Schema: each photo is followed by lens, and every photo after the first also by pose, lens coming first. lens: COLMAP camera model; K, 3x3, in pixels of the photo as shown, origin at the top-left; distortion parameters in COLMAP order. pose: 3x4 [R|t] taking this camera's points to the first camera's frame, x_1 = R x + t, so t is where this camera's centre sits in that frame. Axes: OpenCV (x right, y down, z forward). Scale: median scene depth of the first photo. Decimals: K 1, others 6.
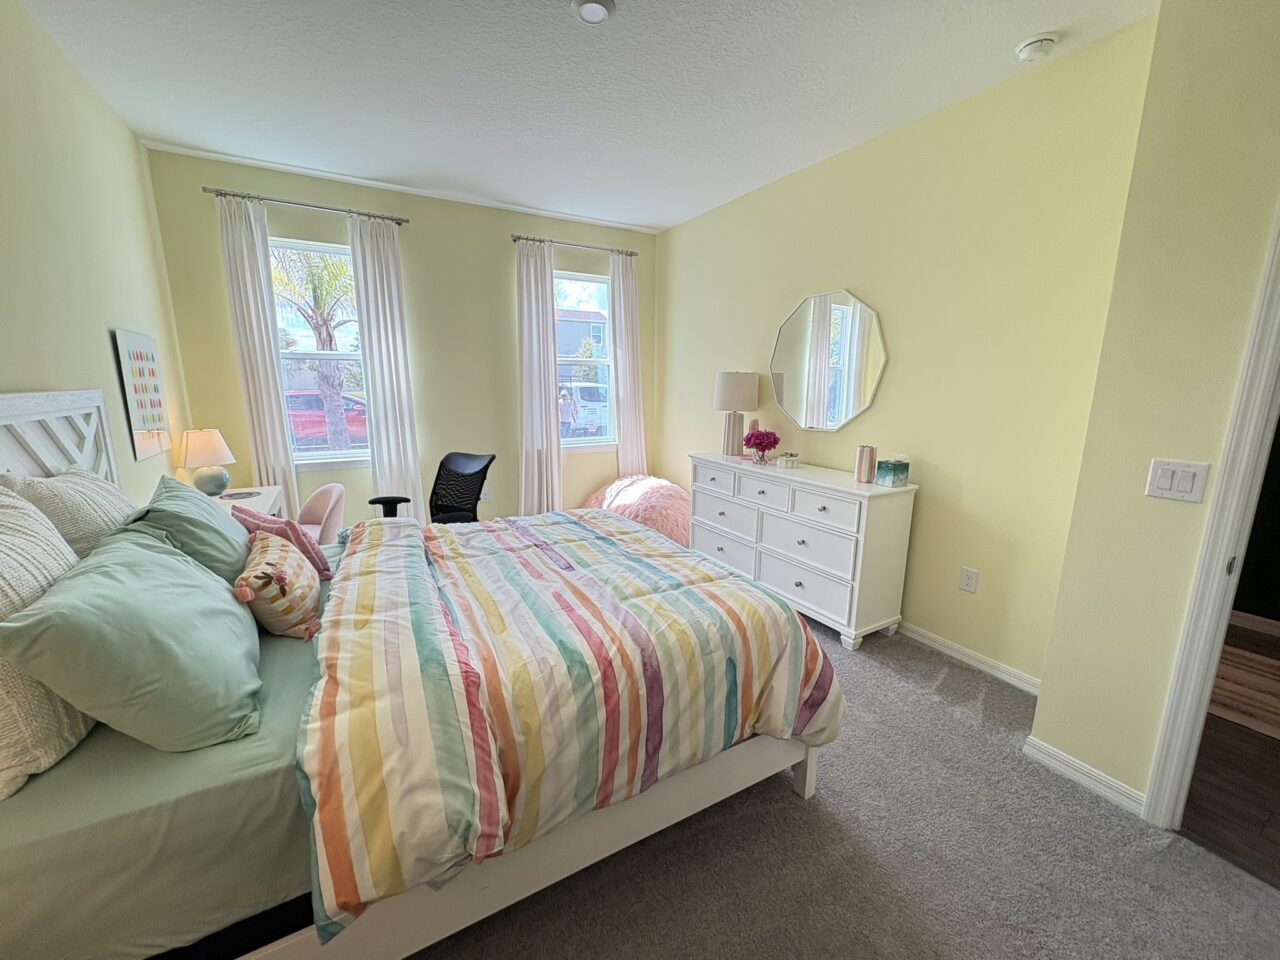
lens RADIAL K [[508.2, 0, 638.6], [0, 508.2, 481.2], [0, 0, 1]] dist [-0.001315, 0.000283]
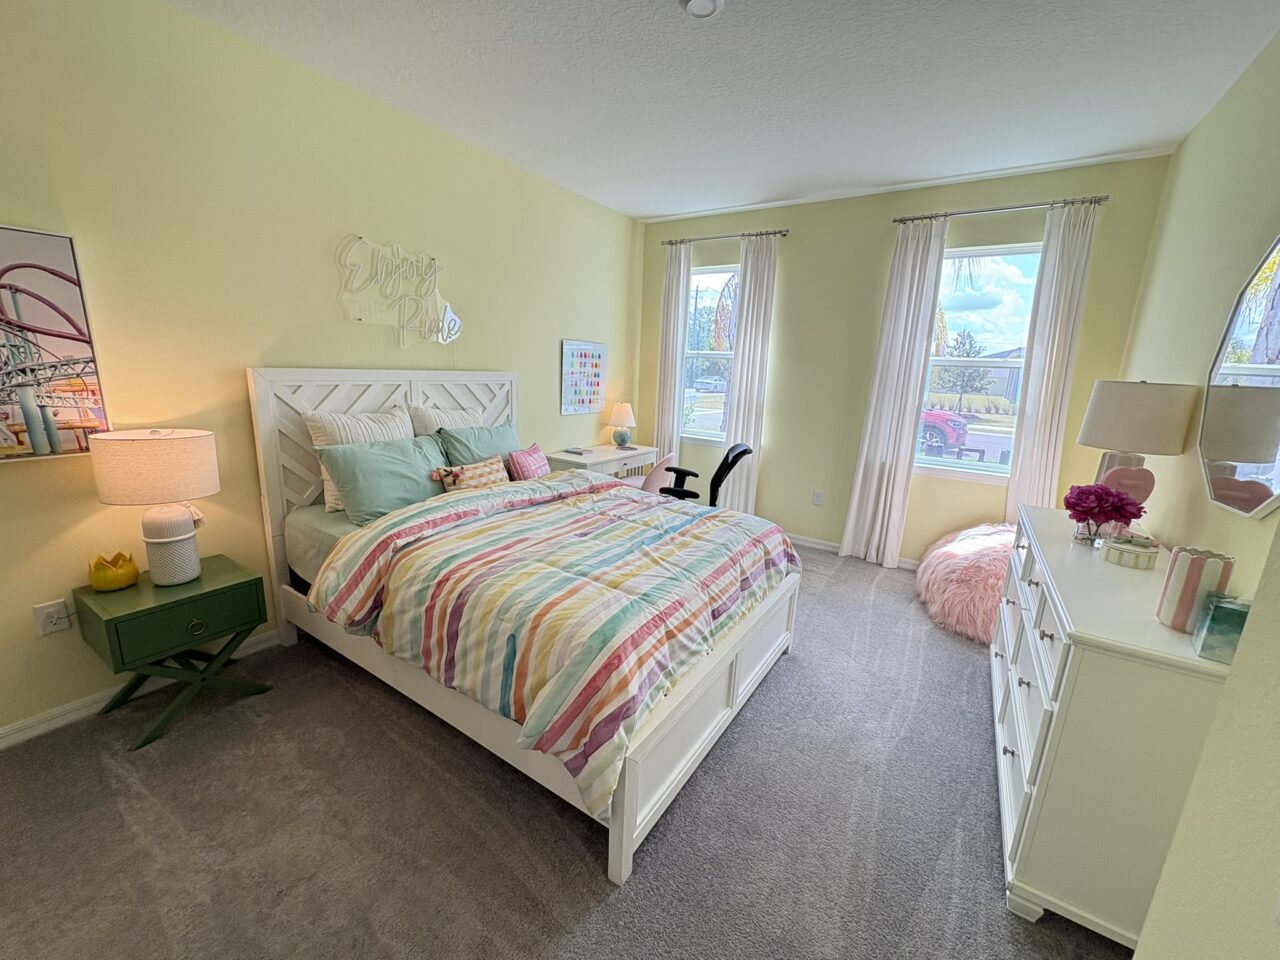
lens RADIAL K [[508.2, 0, 637.3], [0, 508.2, 478.9], [0, 0, 1]] dist [-0.001315, 0.000283]
pose [[0.449057, 0.206946, -0.869207, 0.799748], [-0.213670, 0.969455, 0.120425, -0.105342], [0.867578, 0.131646, 0.479559, 0.469216]]
